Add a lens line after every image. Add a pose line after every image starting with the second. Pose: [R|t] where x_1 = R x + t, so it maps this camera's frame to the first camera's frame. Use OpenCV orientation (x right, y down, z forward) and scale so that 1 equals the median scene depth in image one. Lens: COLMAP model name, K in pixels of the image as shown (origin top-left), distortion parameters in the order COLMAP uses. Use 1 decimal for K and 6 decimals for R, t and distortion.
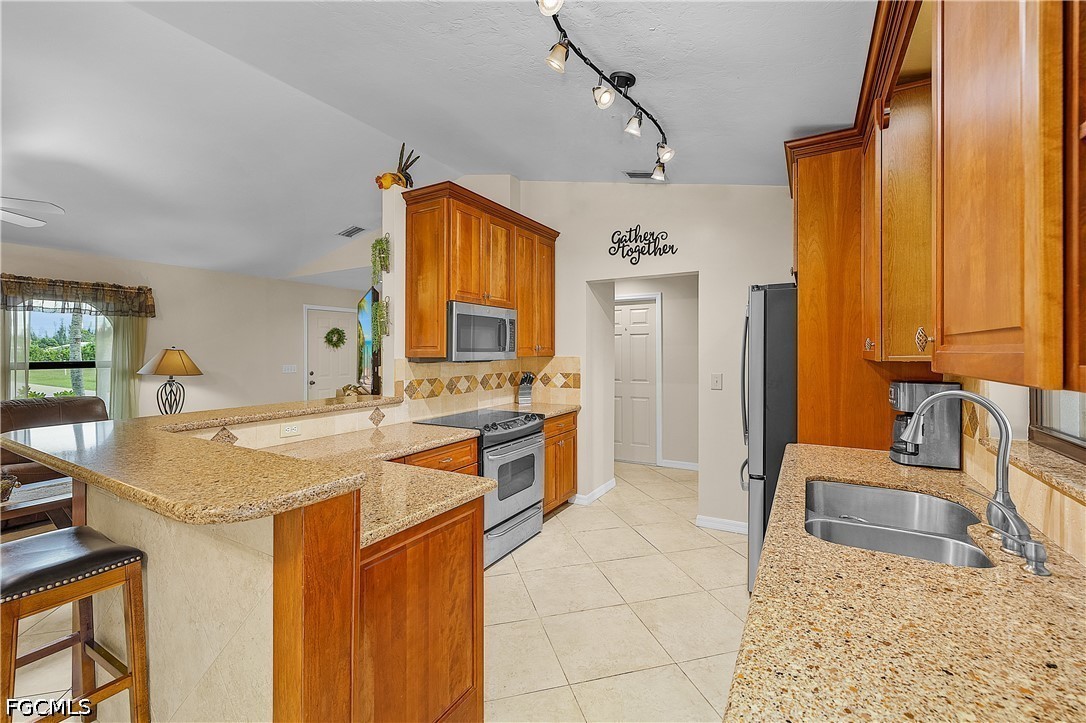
lens RADIAL K [[462.3, 0, 546.7], [0, 462.3, 351.3], [0, 0, 1]] dist [0.002362, 0.001461]
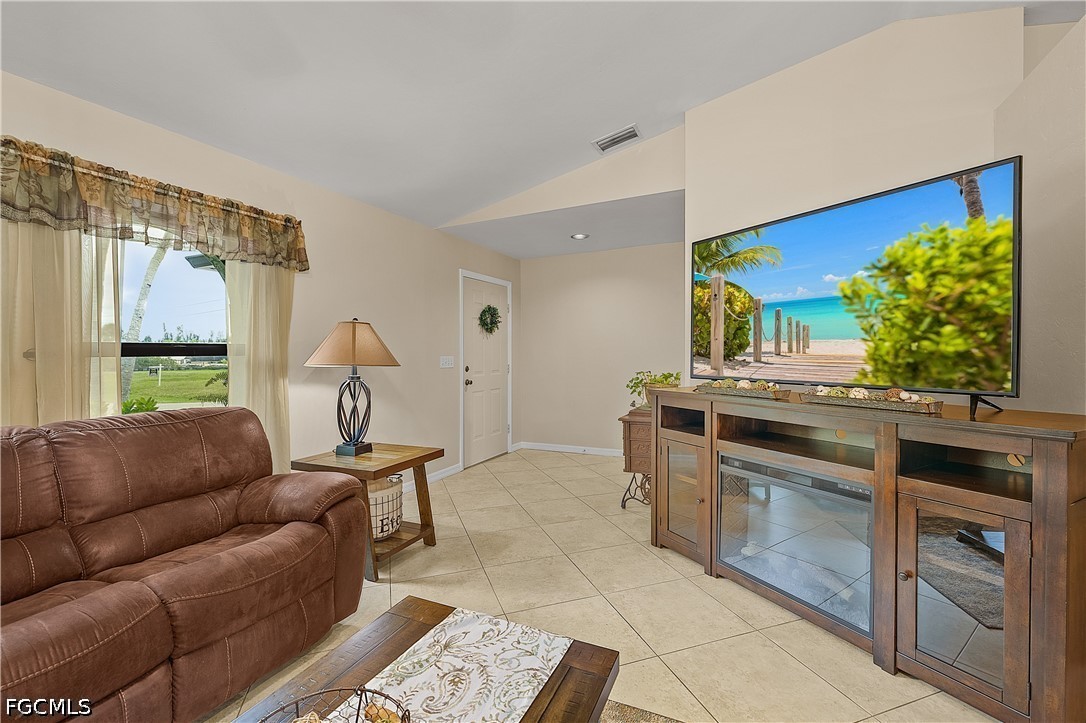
lens RADIAL K [[462.3, 0, 545.7], [0, 462.3, 361.3], [0, 0, 1]] dist [0.002362, 0.001461]
pose [[0.997491, -0.008622, 0.070268, -0.770170], [0.007384, 0.999813, 0.017865, 0.043584], [-0.070409, -0.017301, 0.997368, 0.513661]]
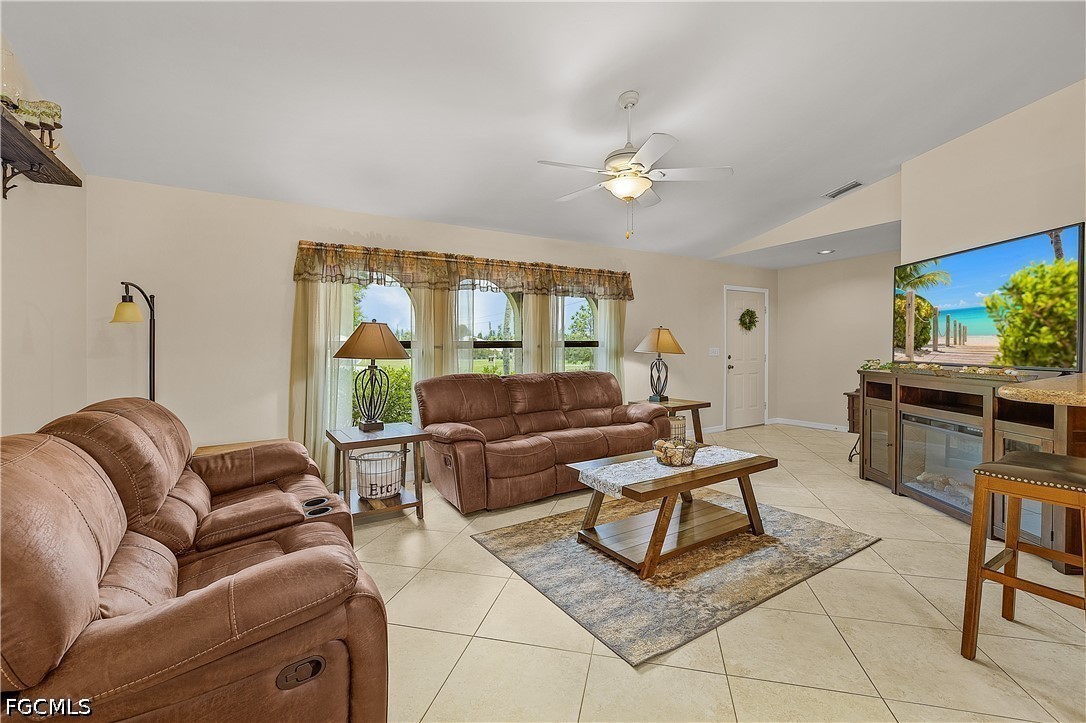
lens RADIAL K [[462.3, 0, 544.6], [0, 462.3, 353.6], [0, 0, 1]] dist [0.002362, 0.001461]
pose [[0.878694, -0.001753, -0.477382, -0.681629], [0.008350, 0.999897, 0.011698, 0.045727], [0.477312, -0.014265, 0.878618, -0.033012]]
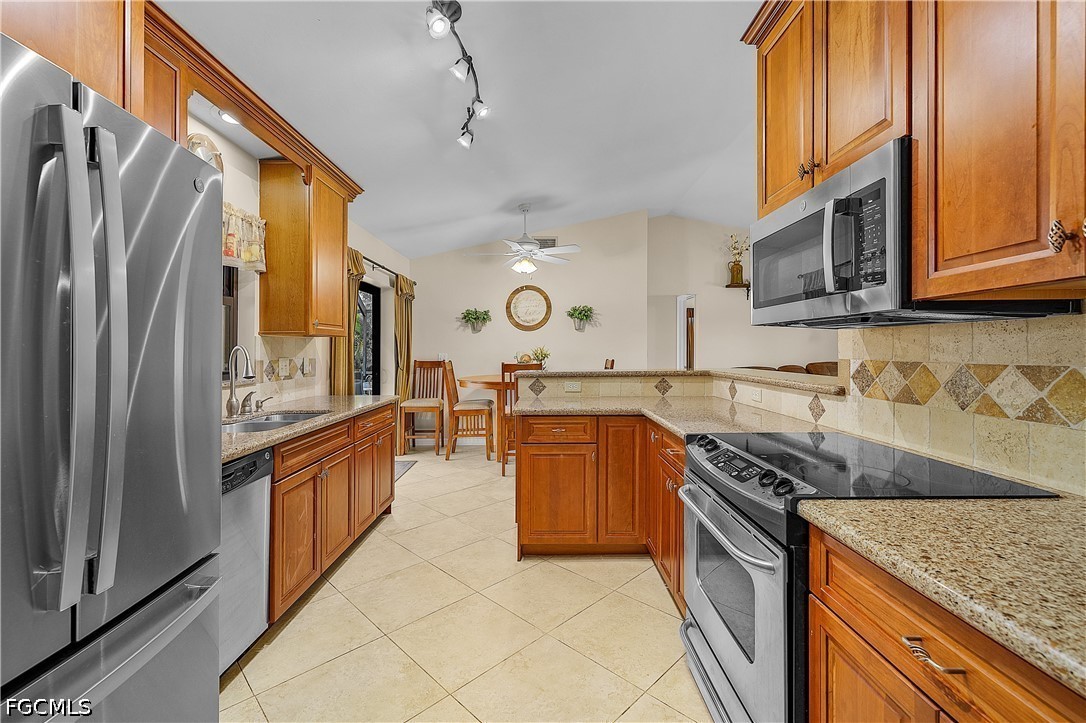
lens RADIAL K [[462.3, 0, 540.0], [0, 462.3, 359.2], [0, 0, 1]] dist [0.002362, 0.001461]
pose [[-0.865075, 0.020900, -0.501207, 0.247809], [0.010154, 0.999657, 0.024159, 0.036299], [0.501540, 0.015810, -0.864990, 1.047474]]
